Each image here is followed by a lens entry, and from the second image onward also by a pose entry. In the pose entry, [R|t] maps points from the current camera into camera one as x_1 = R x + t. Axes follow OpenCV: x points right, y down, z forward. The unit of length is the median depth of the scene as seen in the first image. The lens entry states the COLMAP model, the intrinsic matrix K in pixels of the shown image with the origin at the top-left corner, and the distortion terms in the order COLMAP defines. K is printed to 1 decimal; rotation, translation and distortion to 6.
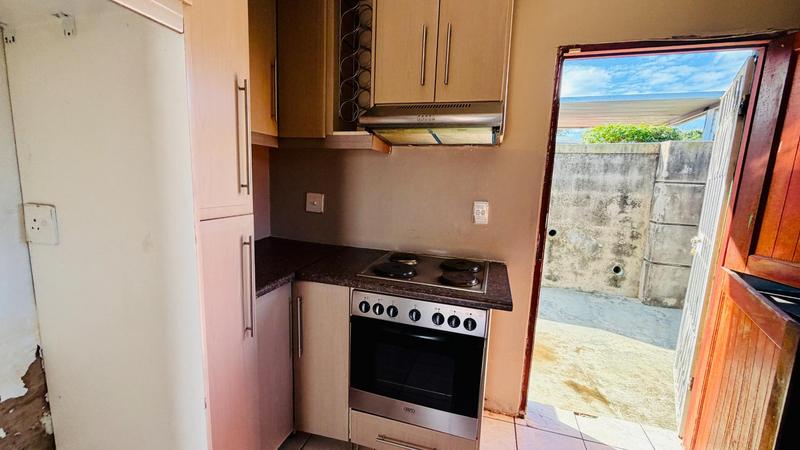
lens RADIAL K [[318.1, 0, 400.9], [0, 318.1, 224.0], [0, 0, 1]] dist [-0.002347, 0.000692]
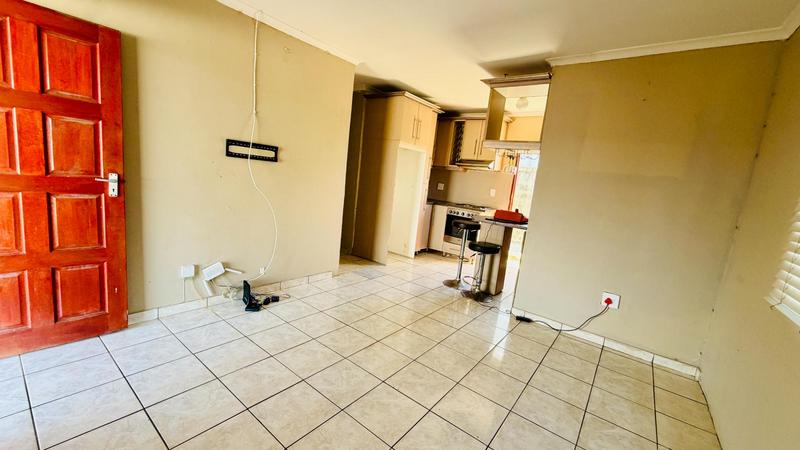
lens RADIAL K [[318.1, 0, 398.7], [0, 318.1, 226.1], [0, 0, 1]] dist [-0.002347, 0.000692]
pose [[0.927690, 0.118824, -0.353938, 0.247772], [-0.124859, 0.992157, 0.005826, 0.176688], [0.351854, 0.038787, 0.935251, -1.019703]]
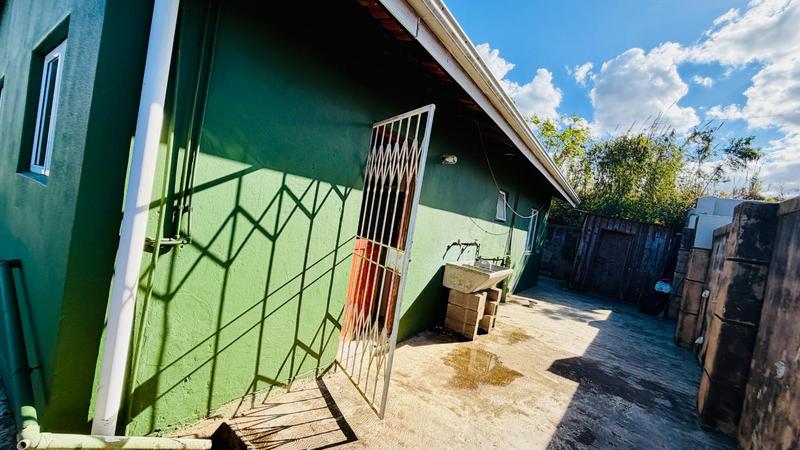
lens RADIAL K [[318.1, 0, 397.7], [0, 318.1, 224.6], [0, 0, 1]] dist [-0.002347, 0.000692]
pose [[-0.316918, -0.073510, -0.945600, 1.029628], [-0.307325, 0.951161, 0.029058, -0.040547], [0.897282, 0.299815, -0.324032, 0.703844]]
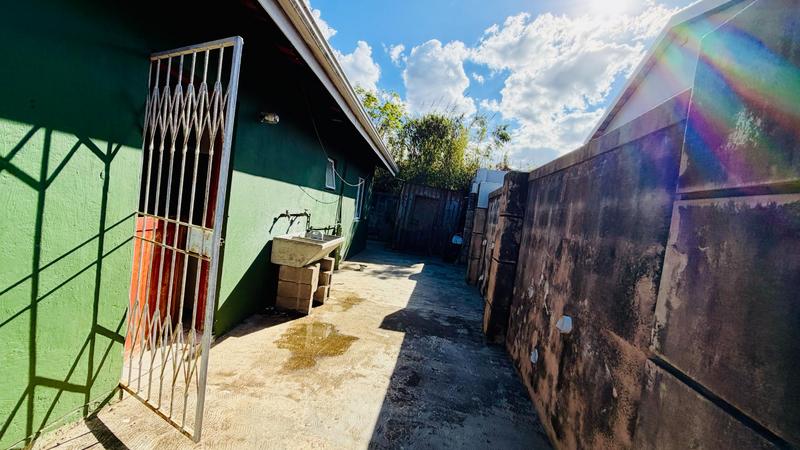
lens RADIAL K [[318.1, 0, 400.2], [0, 318.1, 222.5], [0, 0, 1]] dist [-0.002347, 0.000692]
pose [[0.203108, 0.015358, -0.979036, 0.975438], [-0.257303, 0.965574, -0.038233, -0.041371], [0.944745, 0.259674, 0.200067, 0.699434]]
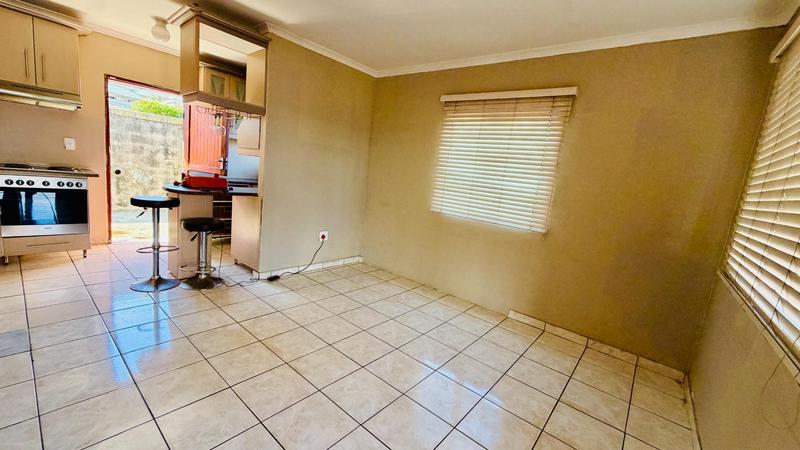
lens RADIAL K [[318.1, 0, 399.4], [0, 318.1, 225.6], [0, 0, 1]] dist [-0.002347, 0.000692]
pose [[0.400900, -0.136569, 0.905885, -0.369092], [0.031886, 0.990307, 0.135185, 0.125009], [-0.915567, -0.025311, 0.401369, -0.797993]]
